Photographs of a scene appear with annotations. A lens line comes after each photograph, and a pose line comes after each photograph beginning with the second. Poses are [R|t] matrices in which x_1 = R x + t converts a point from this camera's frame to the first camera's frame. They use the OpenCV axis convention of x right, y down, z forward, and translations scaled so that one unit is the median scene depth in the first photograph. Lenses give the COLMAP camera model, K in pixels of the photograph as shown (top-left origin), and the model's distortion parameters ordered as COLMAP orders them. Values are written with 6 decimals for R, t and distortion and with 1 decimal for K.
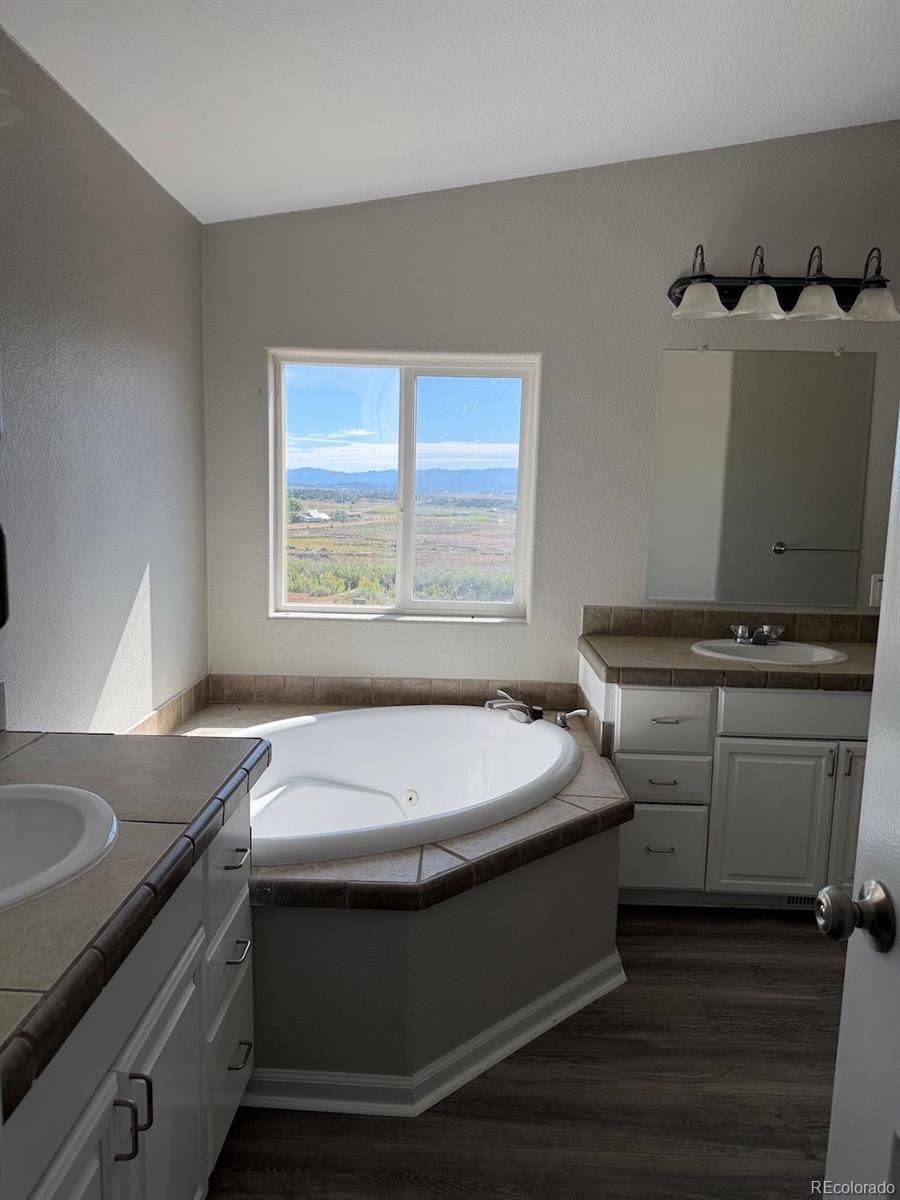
lens RADIAL K [[848.2, 0, 448.5], [0, 848.2, 600.8], [0, 0, 1]] dist [0.015874, -0.003524]
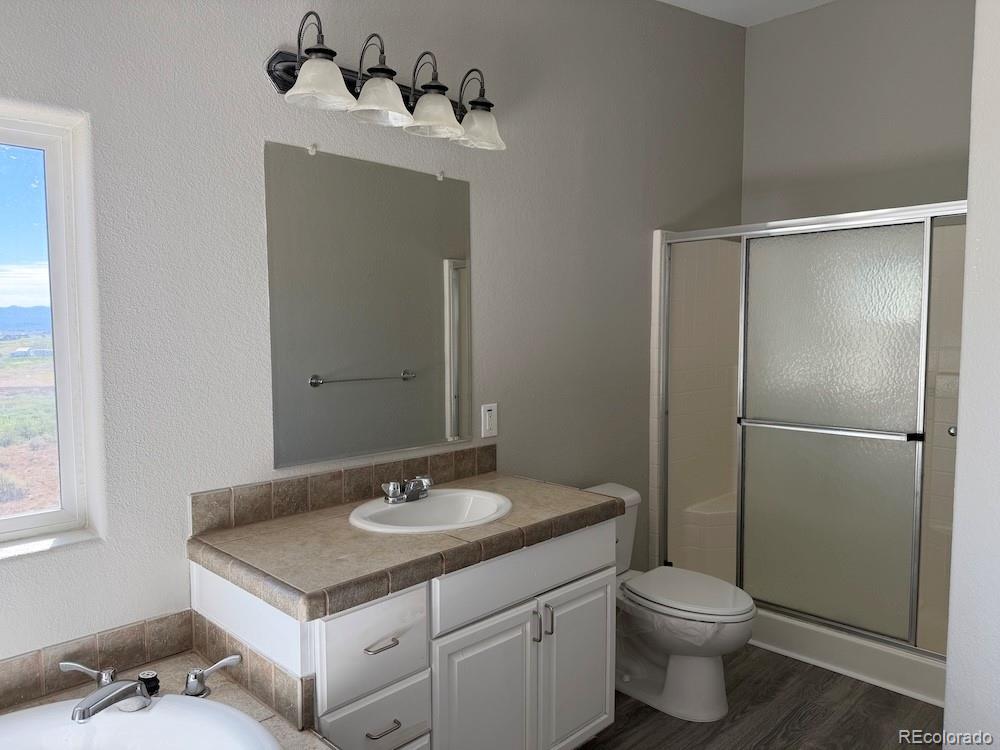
lens RADIAL K [[706.8, 0, 499.2], [0, 706.8, 374.5], [0, 0, 1]] dist [0.015874, -0.003524]
pose [[0.693000, -0.073685, 0.717162, -0.075053], [0.114543, 0.993381, -0.008618, -0.058828], [-0.711780, 0.088119, 0.696853, 0.431882]]
